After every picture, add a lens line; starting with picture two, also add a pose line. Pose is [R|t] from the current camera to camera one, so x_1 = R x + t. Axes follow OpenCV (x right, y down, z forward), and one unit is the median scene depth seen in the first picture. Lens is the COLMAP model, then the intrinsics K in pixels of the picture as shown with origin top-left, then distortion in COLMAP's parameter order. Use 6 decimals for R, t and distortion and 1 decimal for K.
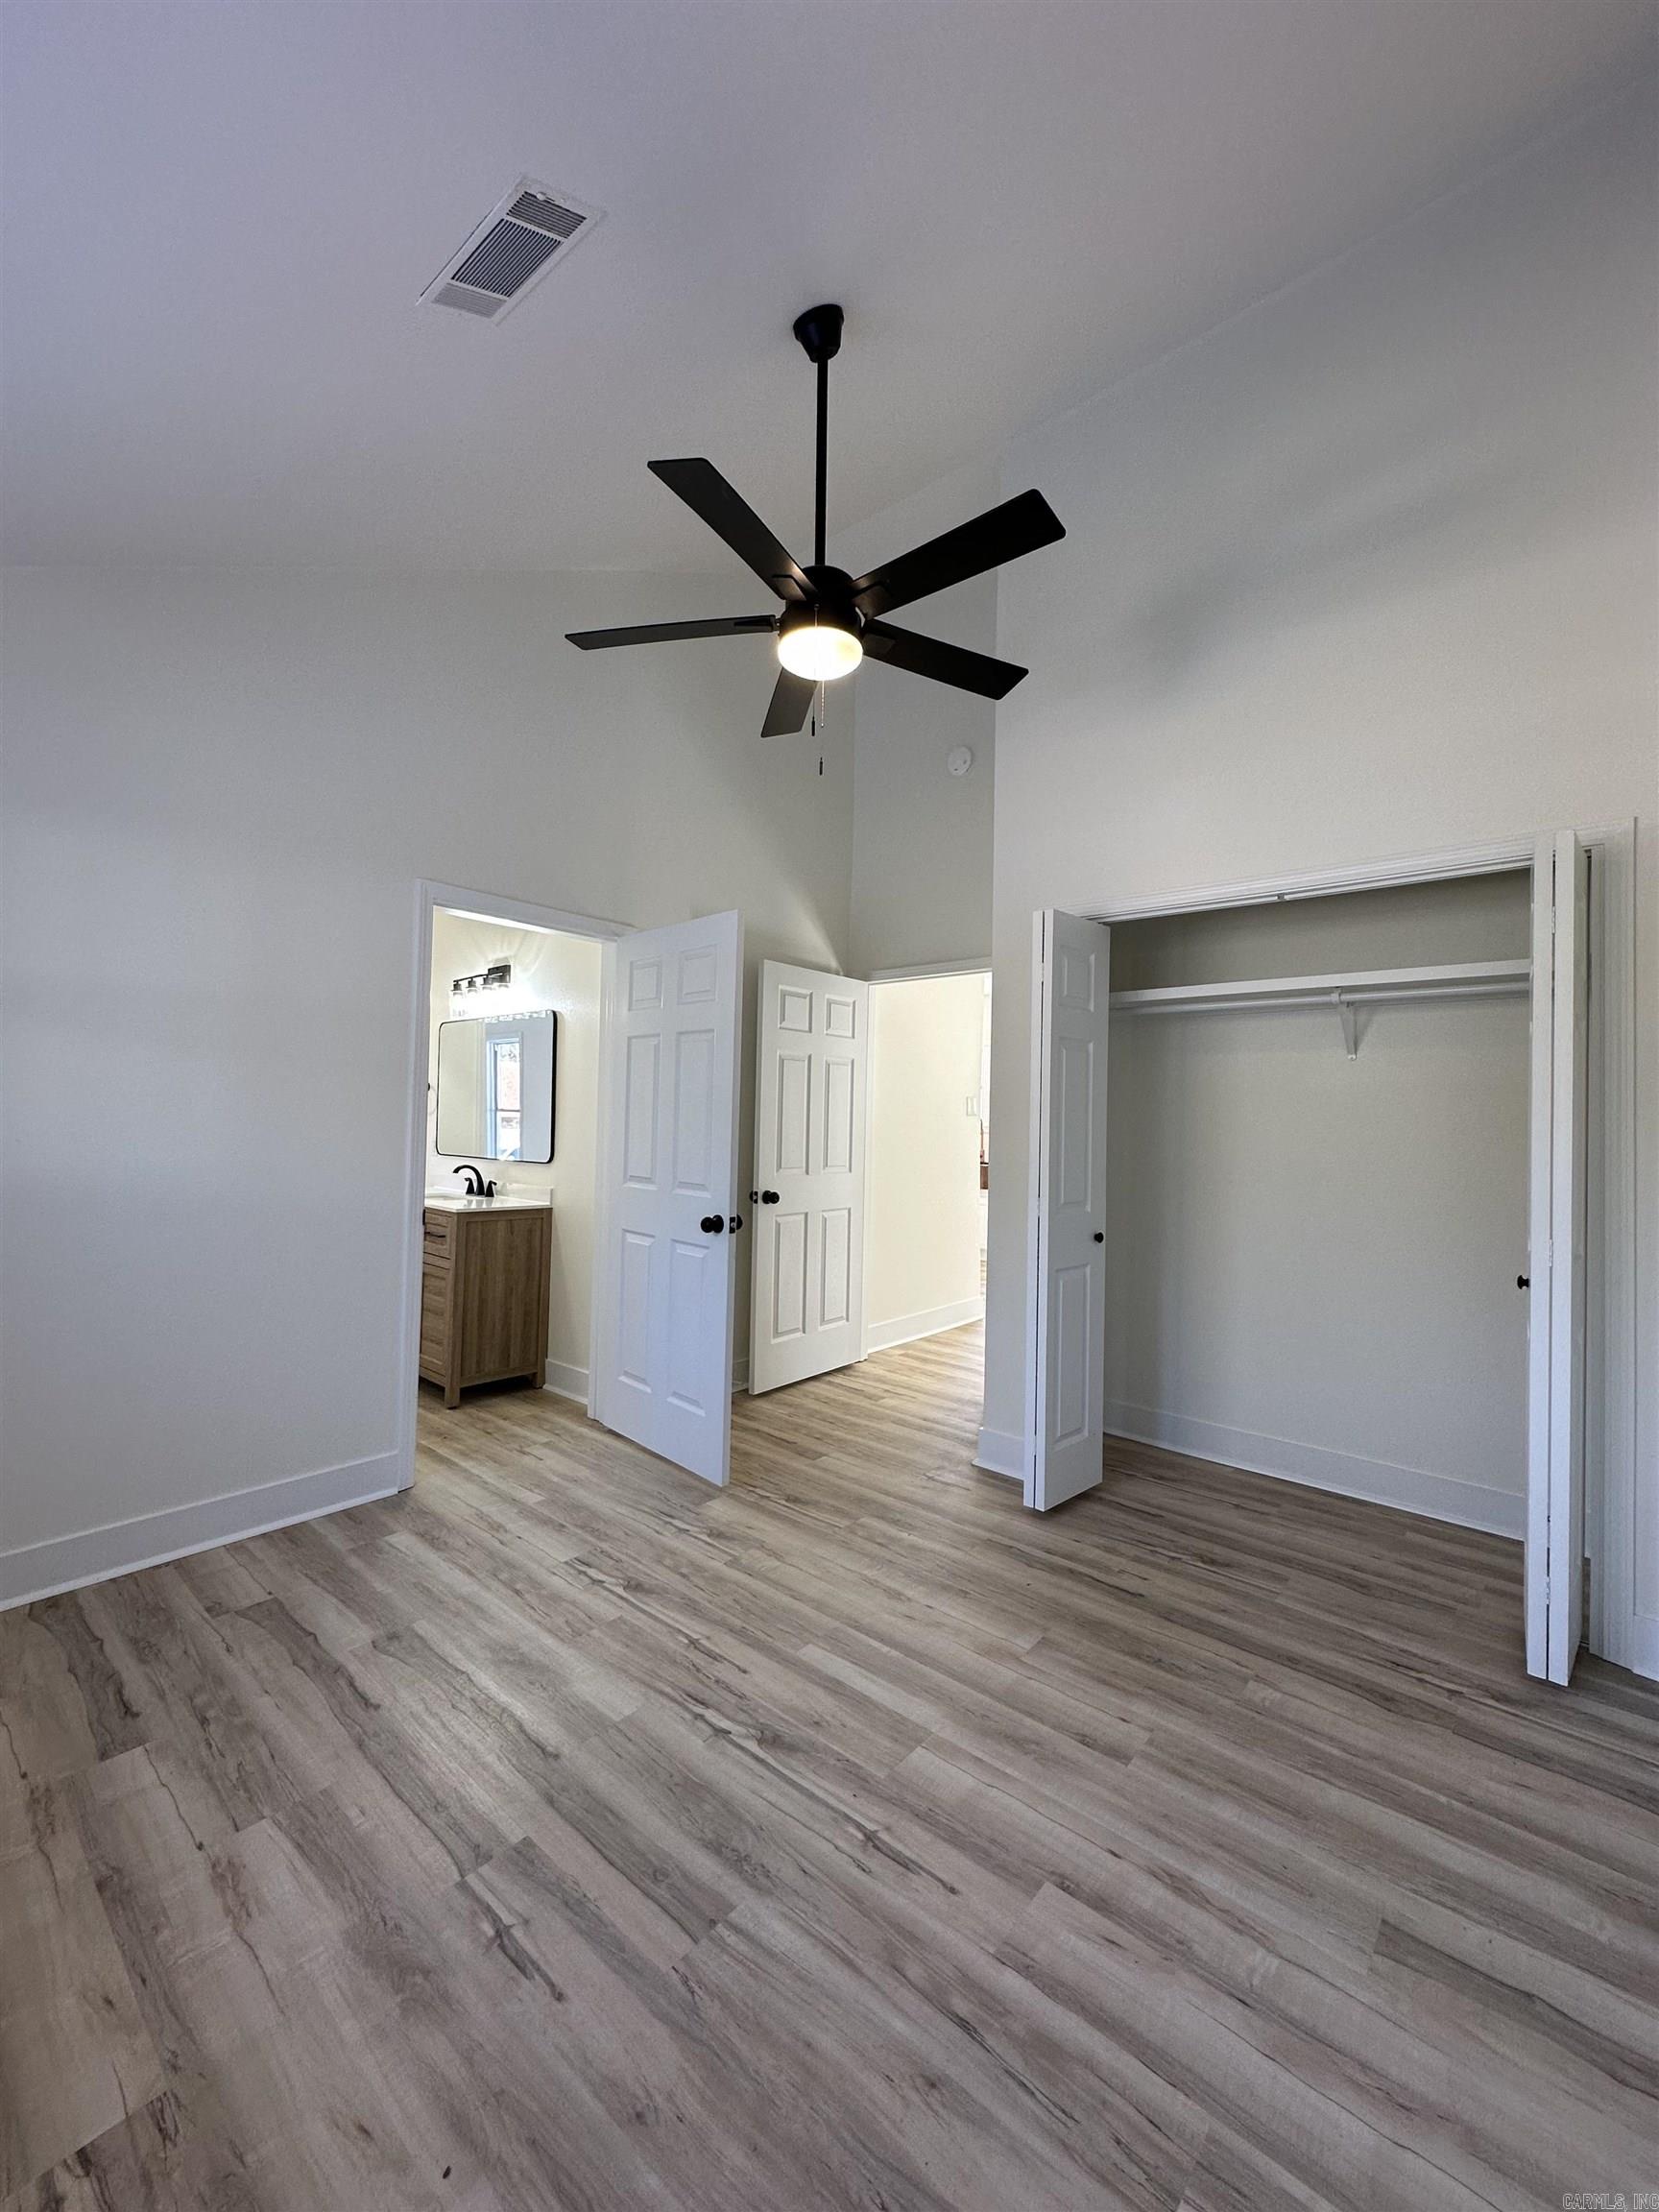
lens RADIAL K [[880.2, 0, 829.3], [0, 880.2, 1106.0], [0, 0, 1]] dist [-0.003949, 0.000709]
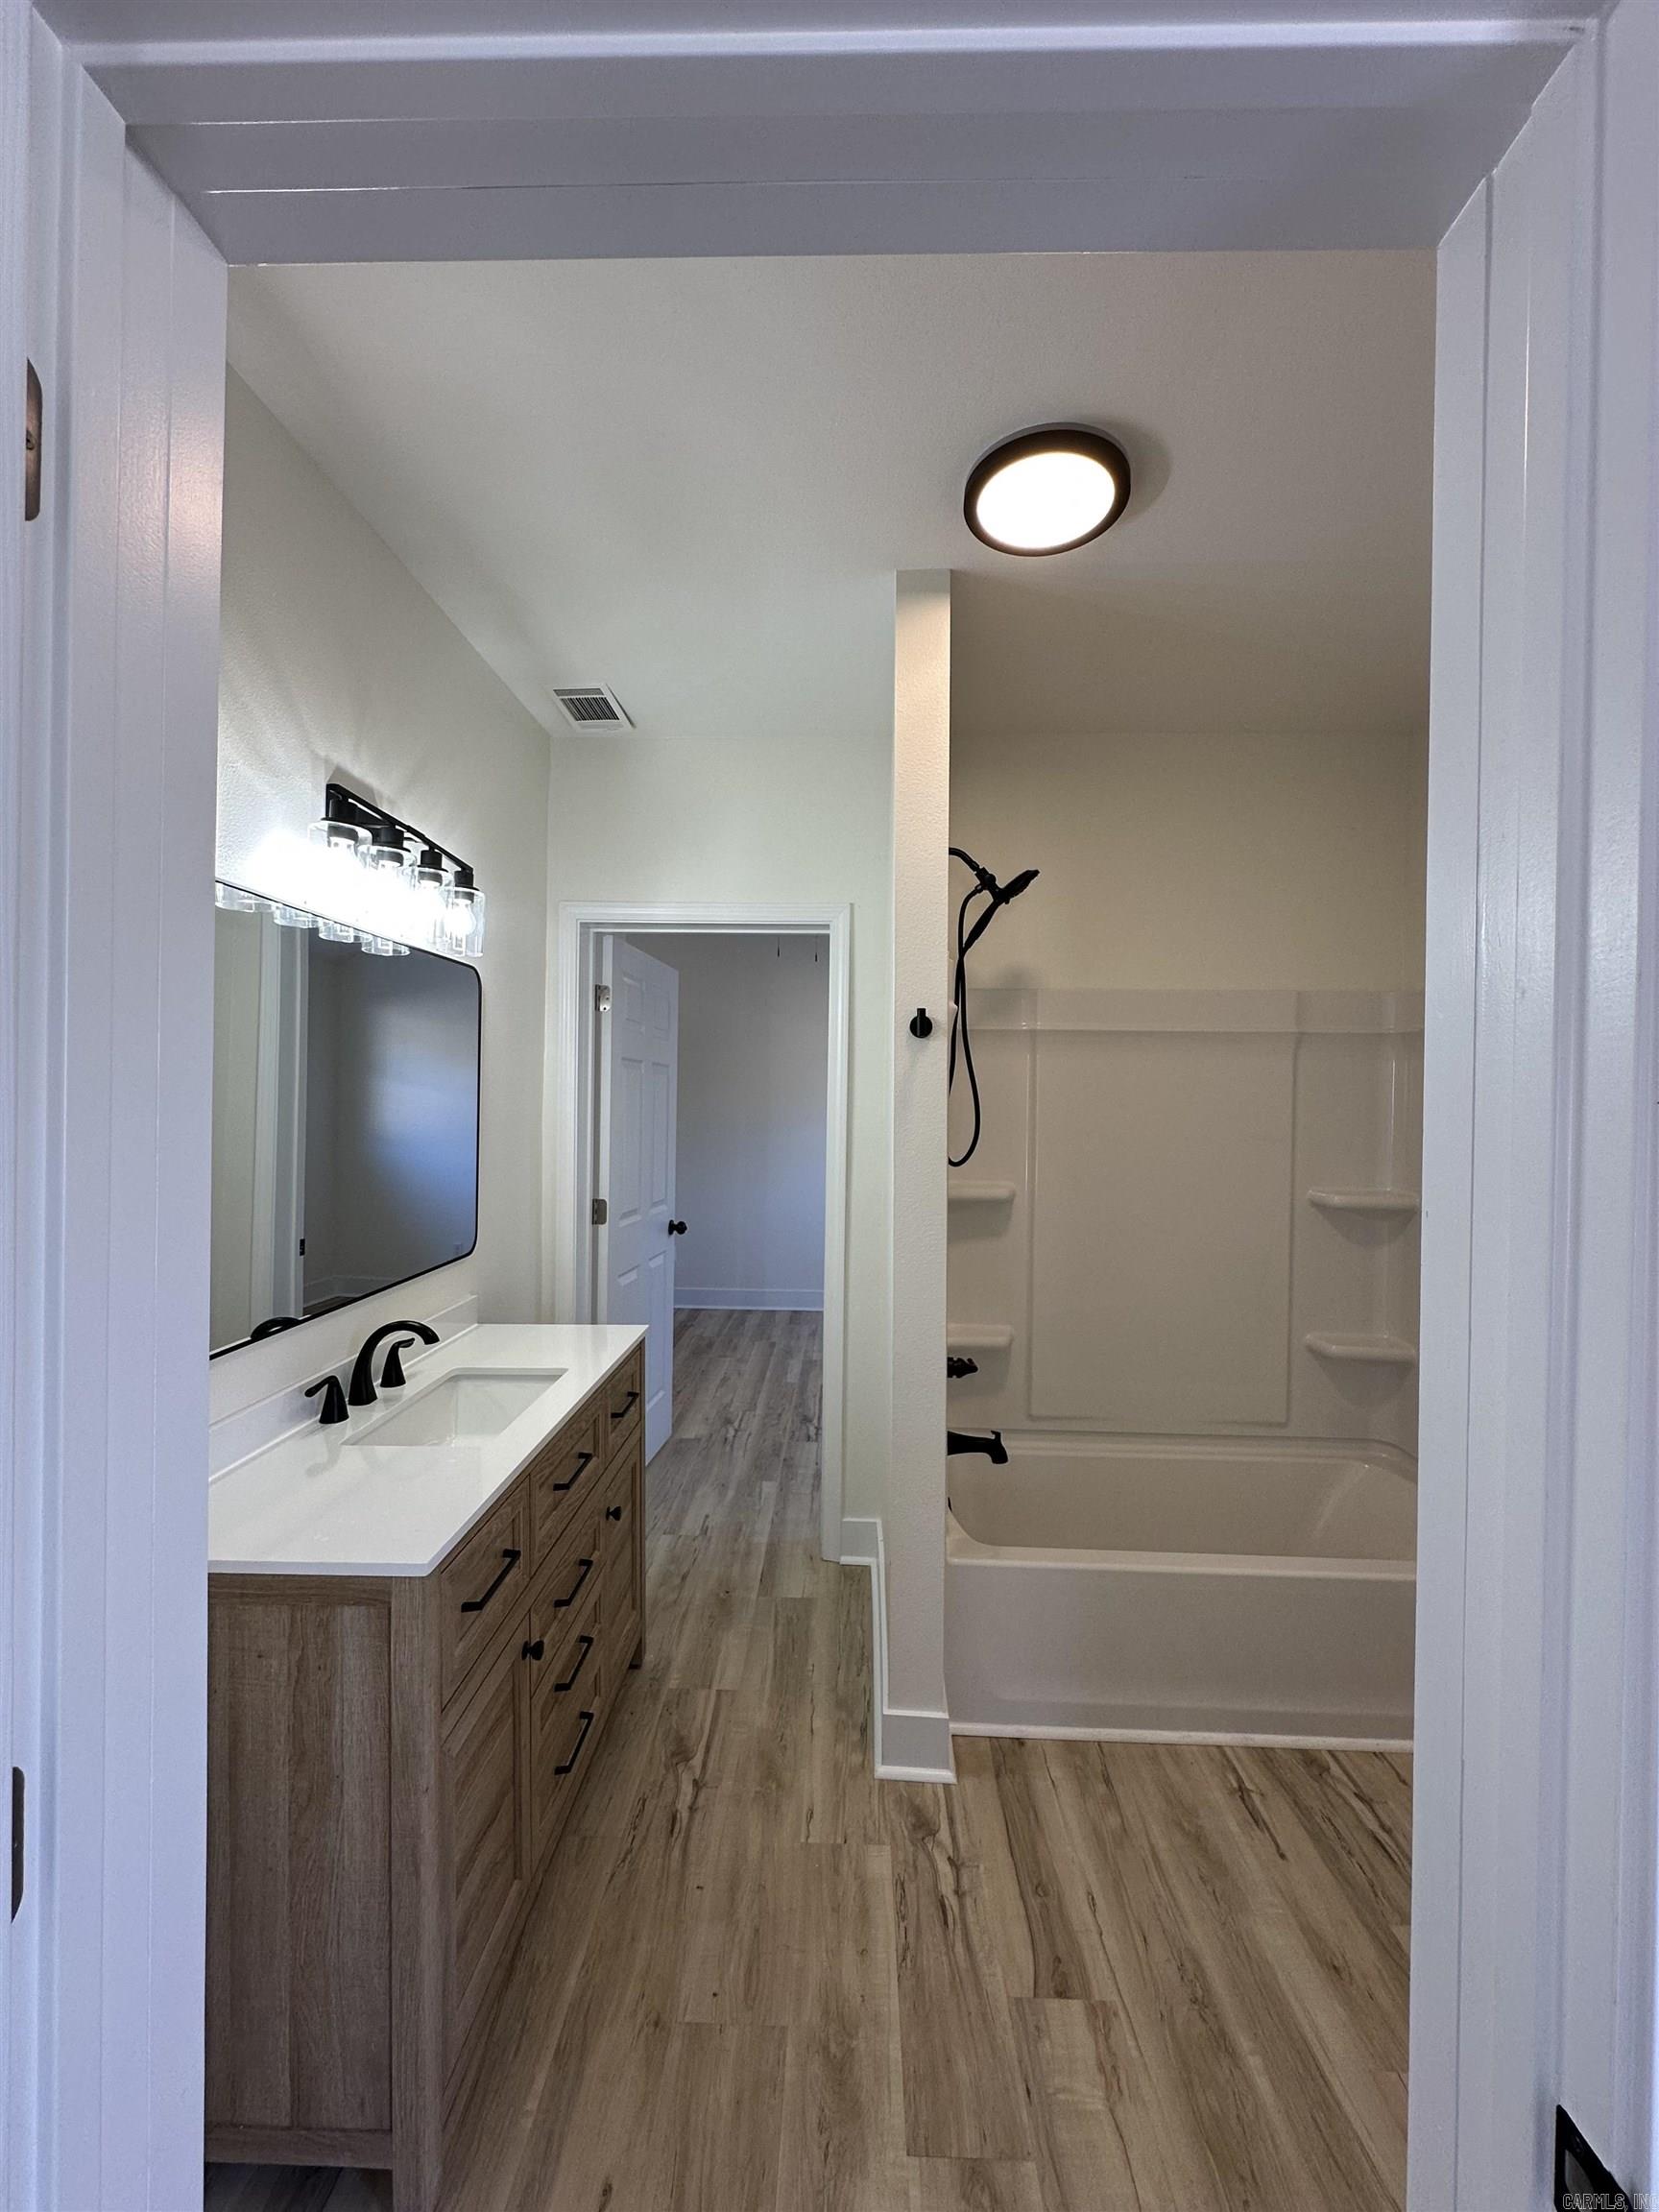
lens RADIAL K [[880.2, 0, 830.6], [0, 880.2, 1108.7], [0, 0, 1]] dist [-0.003949, 0.000709]
pose [[-0.630693, -0.028079, 0.775524, -1.647730], [-0.024520, 0.999567, 0.016250, -0.071320], [-0.775645, -0.008767, -0.631109, 2.189052]]
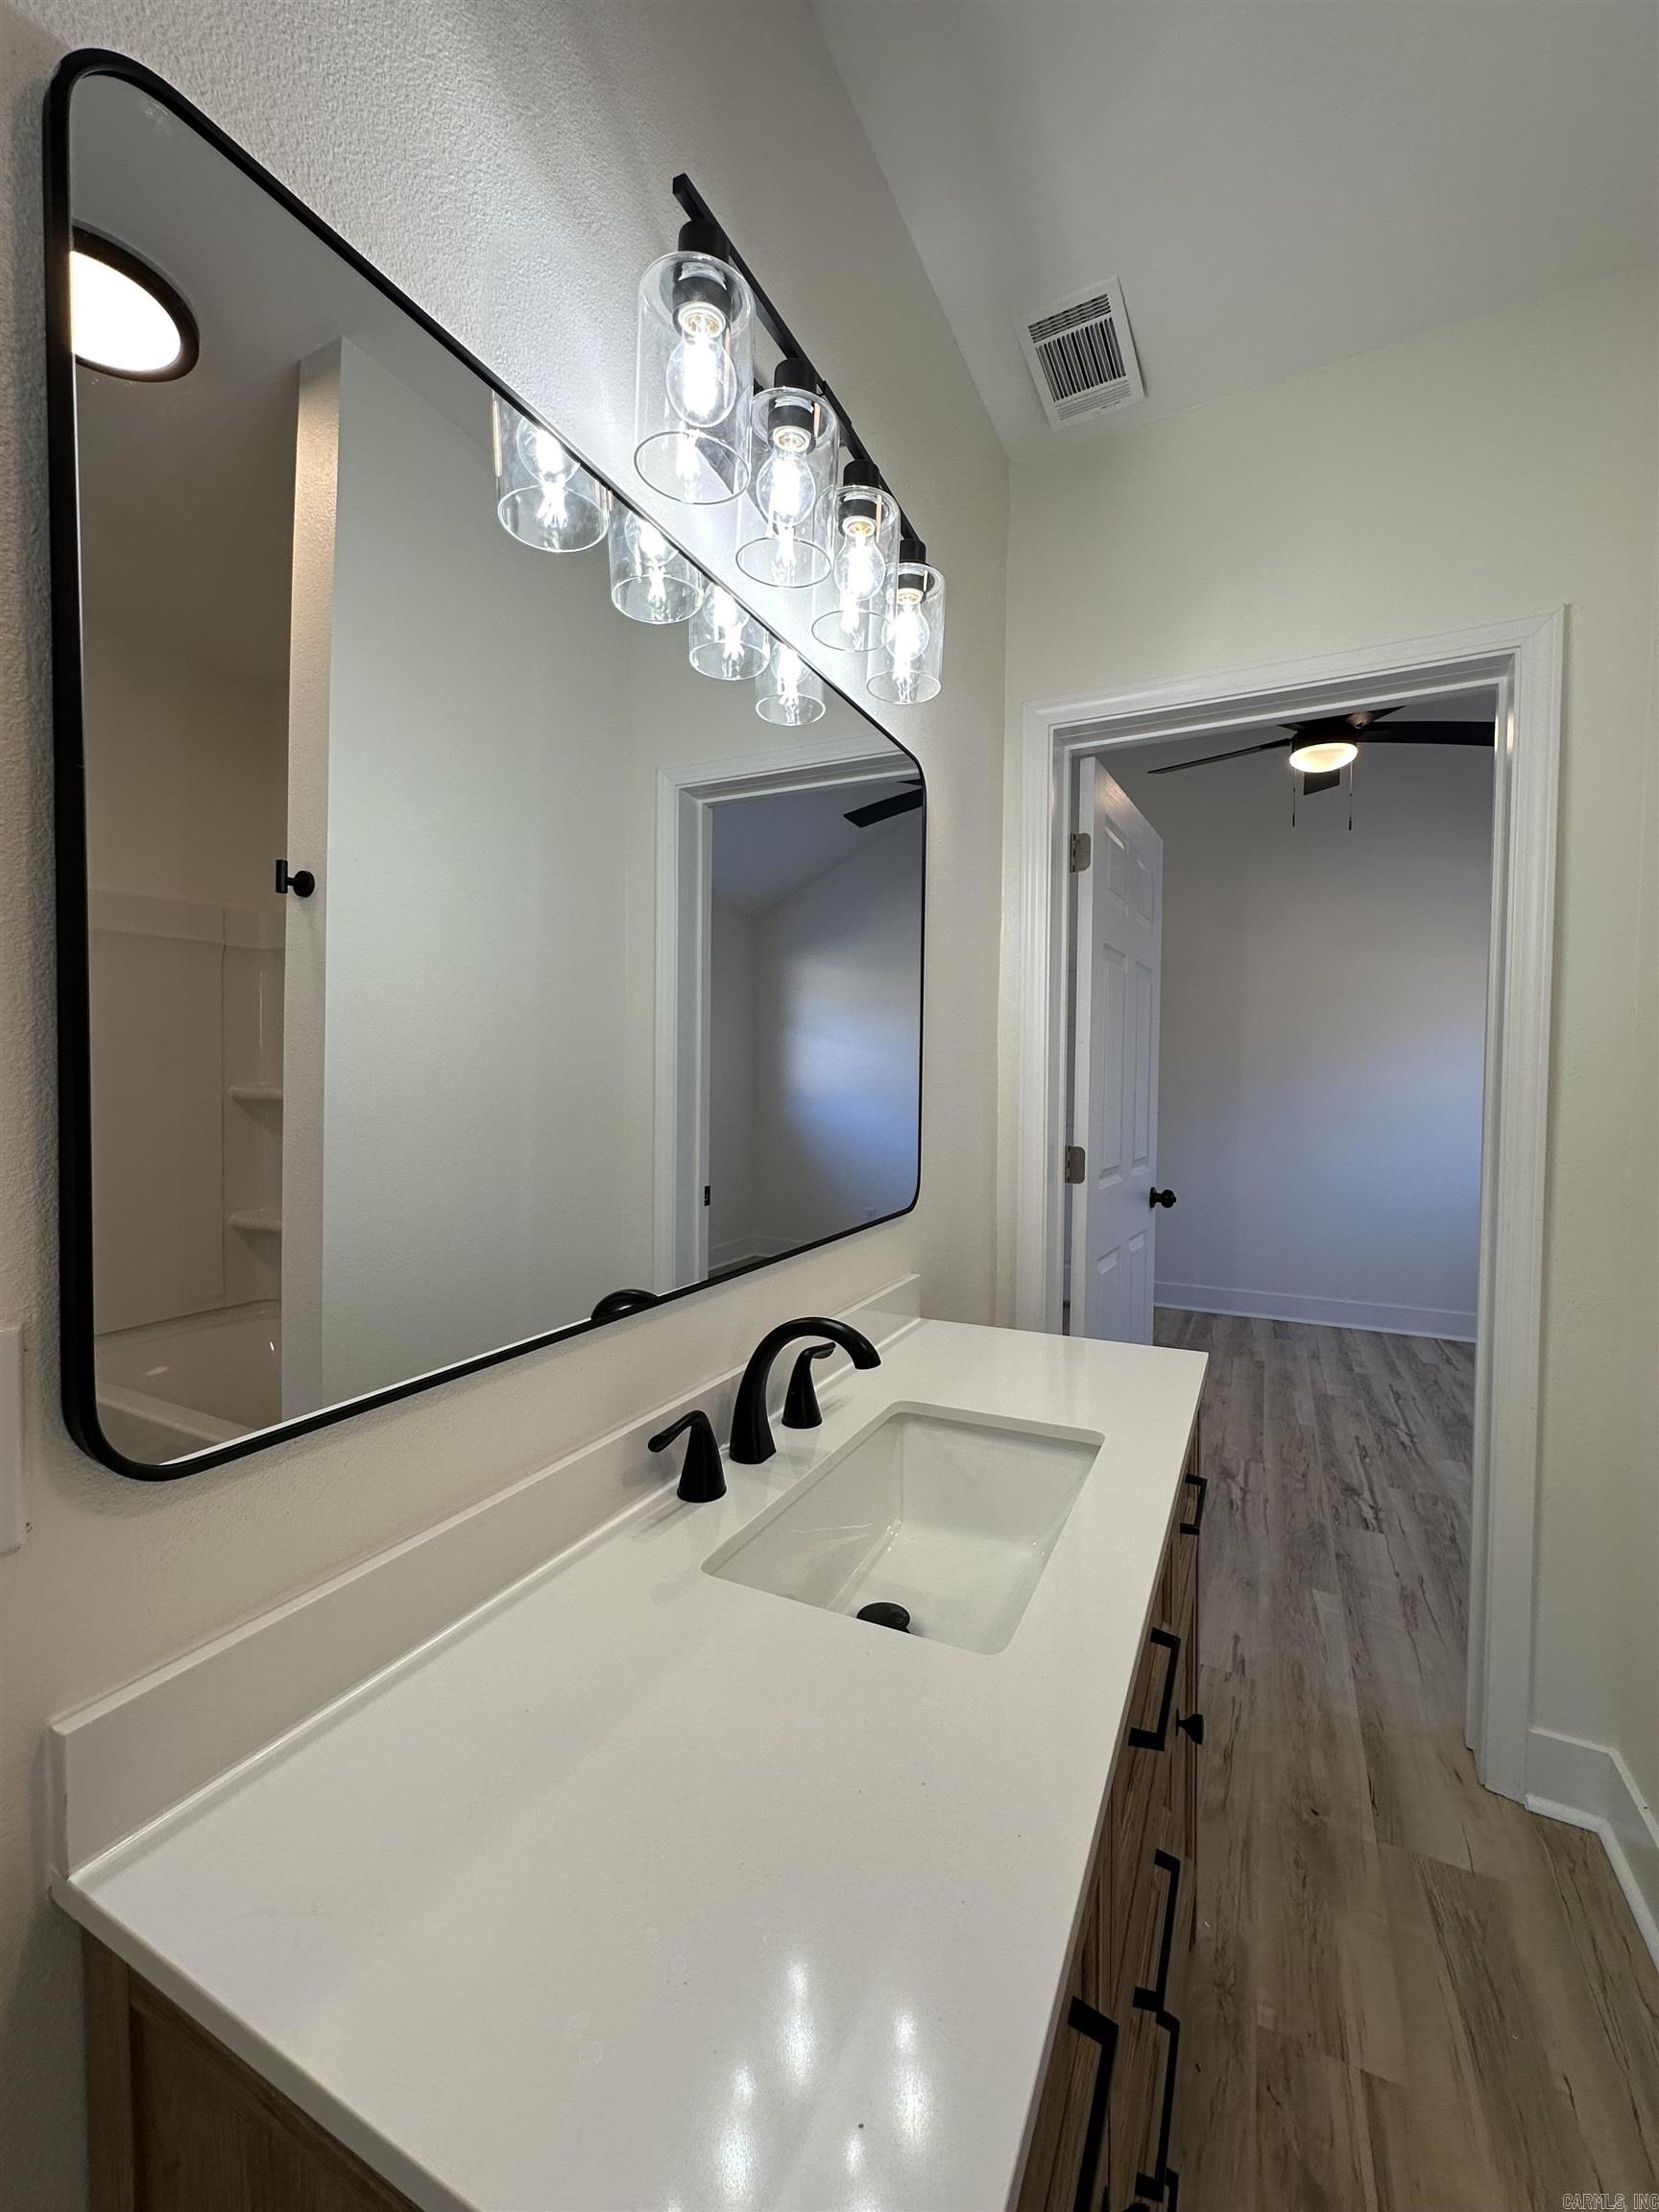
lens RADIAL K [[880.2, 0, 831.4], [0, 880.2, 1101.8], [0, 0, 1]] dist [-0.003949, 0.000709]
pose [[-0.243846, -0.039245, 0.969020, -1.227574], [-0.012744, 0.999224, 0.037262, 0.017033], [-0.969730, -0.003263, -0.244157, 2.088931]]
